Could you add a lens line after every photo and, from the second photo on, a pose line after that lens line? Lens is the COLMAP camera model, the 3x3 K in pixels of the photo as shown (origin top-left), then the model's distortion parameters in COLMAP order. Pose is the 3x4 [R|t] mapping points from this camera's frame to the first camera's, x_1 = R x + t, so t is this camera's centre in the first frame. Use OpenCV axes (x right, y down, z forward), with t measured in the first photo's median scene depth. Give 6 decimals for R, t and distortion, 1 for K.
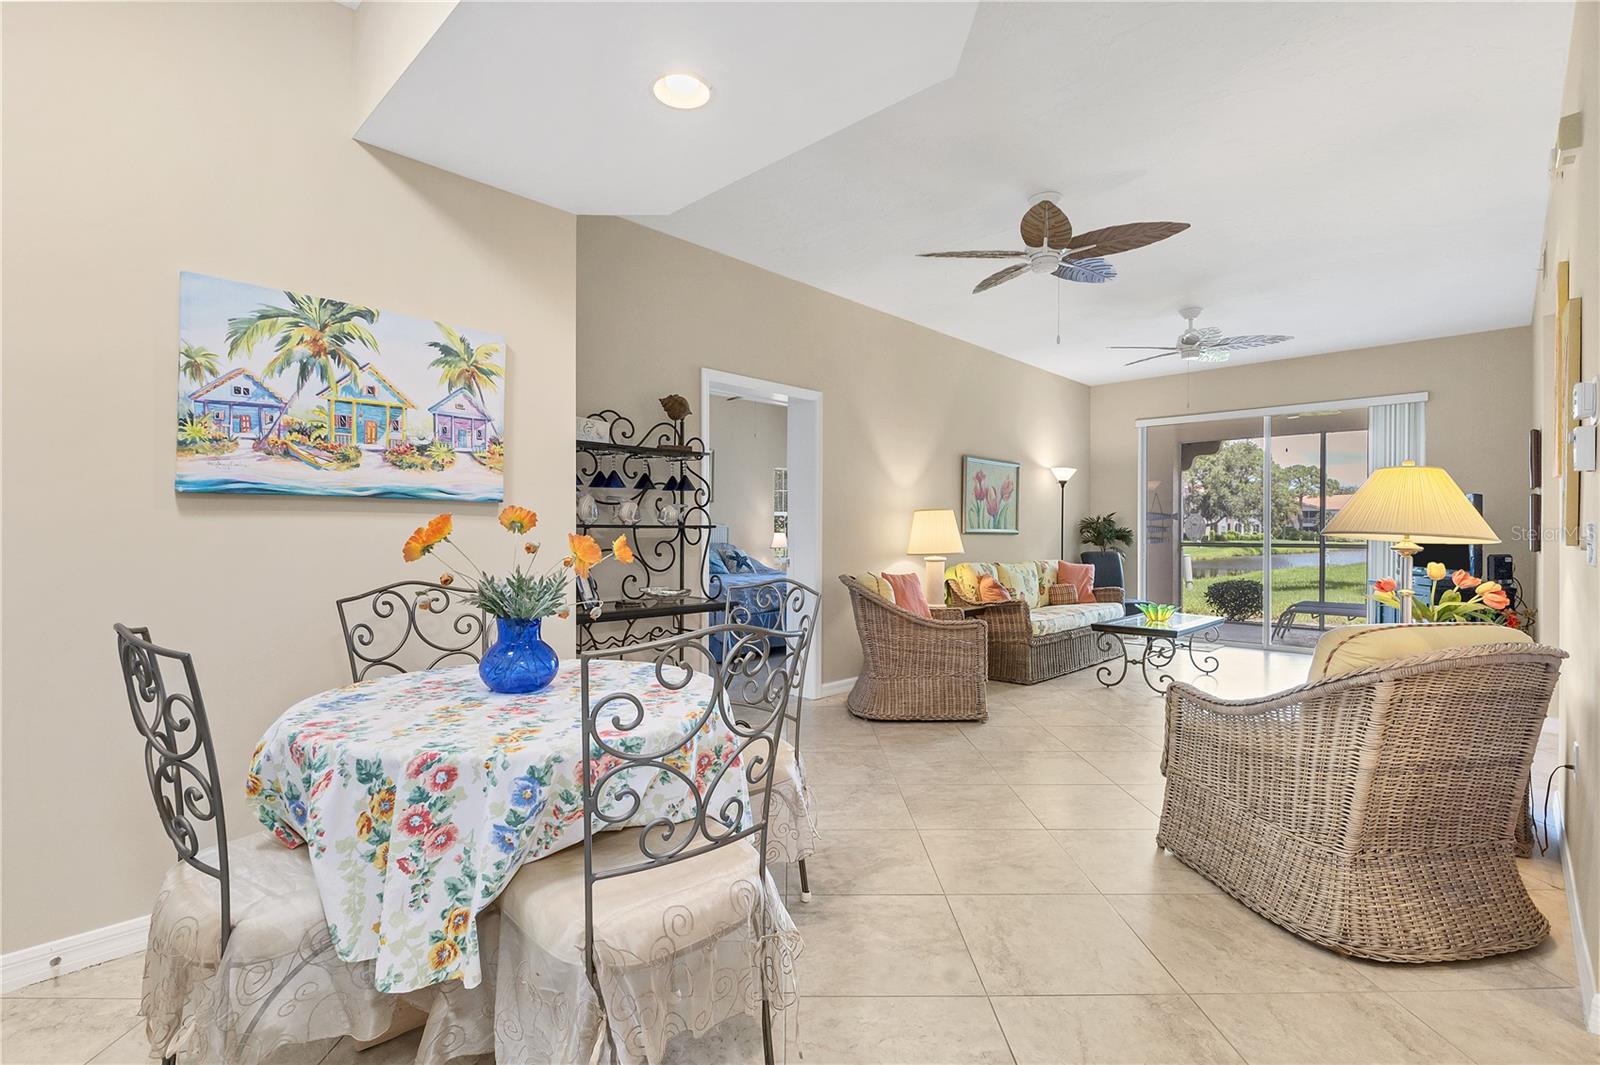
lens RADIAL K [[737.3, 0, 805.1], [0, 737.3, 529.0], [0, 0, 1]] dist [-0.005819, -0.000304]
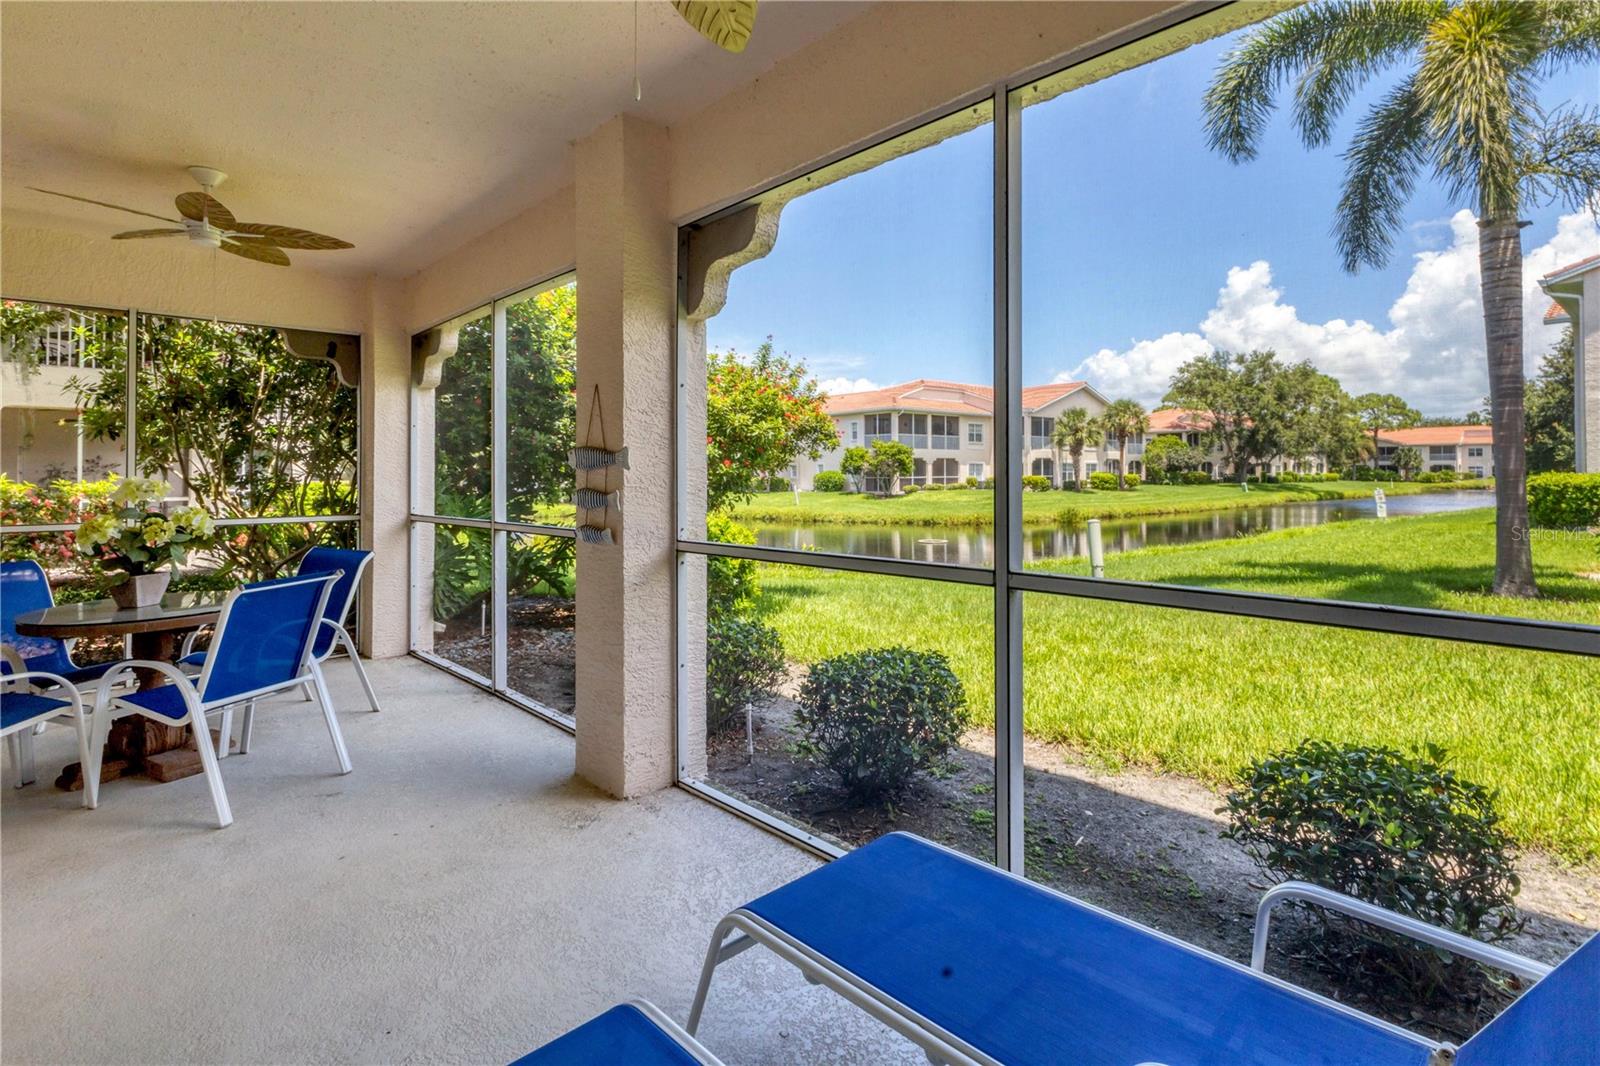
lens RADIAL K [[777.5, 0, 794.3], [0, 777.5, 465.3], [0, 0, 1]] dist [0.000742, 0.000013]
pose [[0.998313, -0.010752, -0.057053, 0.567994], [0.010184, 0.999896, -0.010245, -0.008493], [0.057157, 0.009647, 0.998319, 0.652719]]
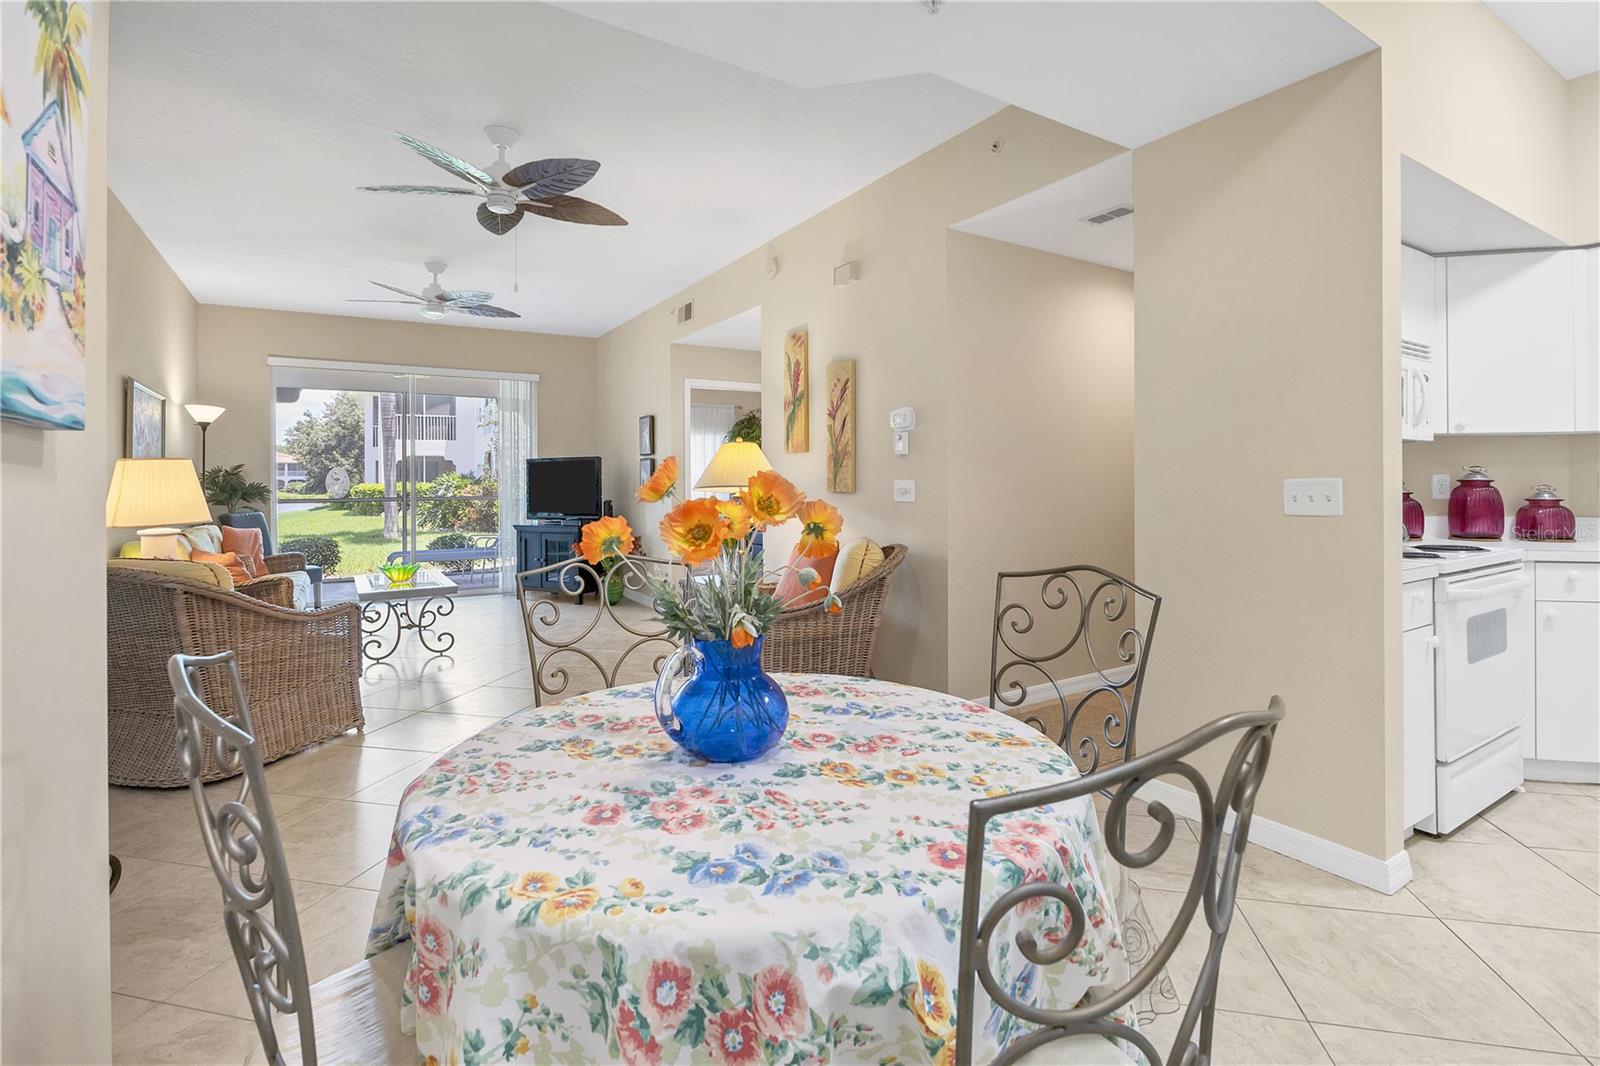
lens RADIAL K [[752.2, 0, 804.7], [0, 752.2, 483.3], [0, 0, 1]] dist [-0.001497, -0.000077]
pose [[0.254838, -0.007694, 0.966953, -0.186915], [0.005200, 0.999965, 0.006587, -0.003021], [-0.966970, 0.003350, 0.254870, 0.143358]]
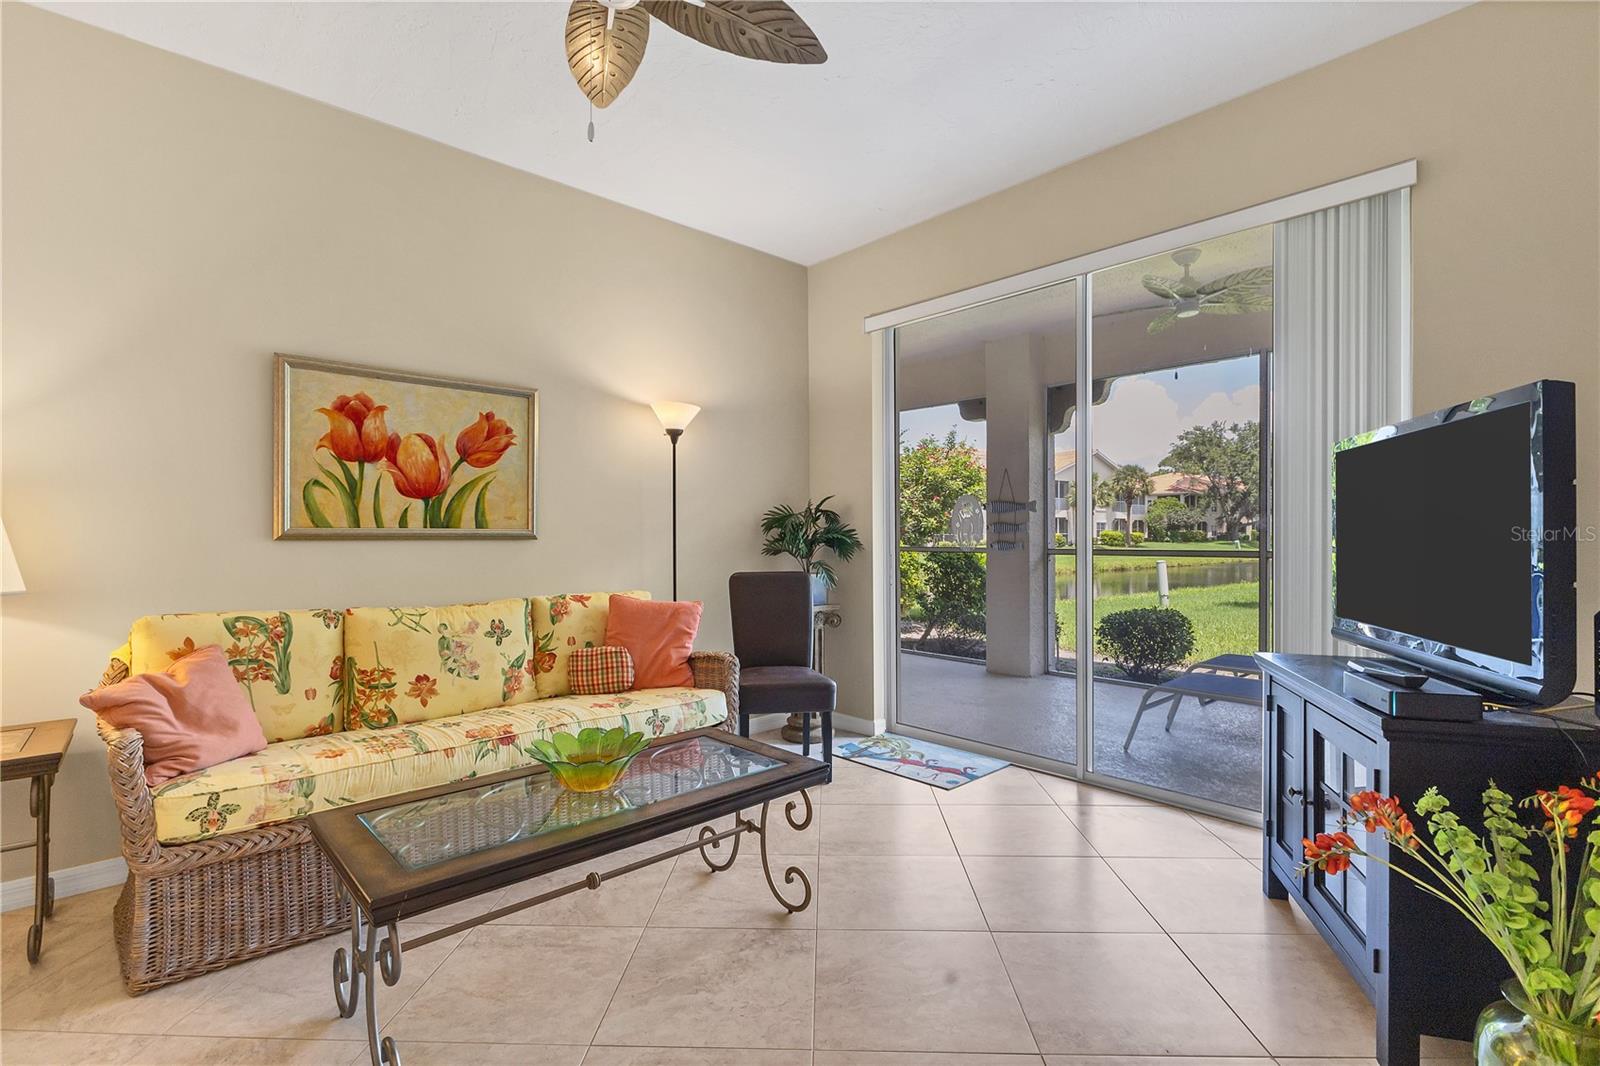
lens RADIAL K [[737.3, 0, 805.1], [0, 737.3, 529.5], [0, 0, 1]] dist [-0.005819, -0.000304]
pose [[0.998434, -0.009328, -0.055157, 0.349569], [0.009092, 0.999948, -0.004534, 0.003273], [0.055196, 0.004025, 0.998467, 0.382305]]
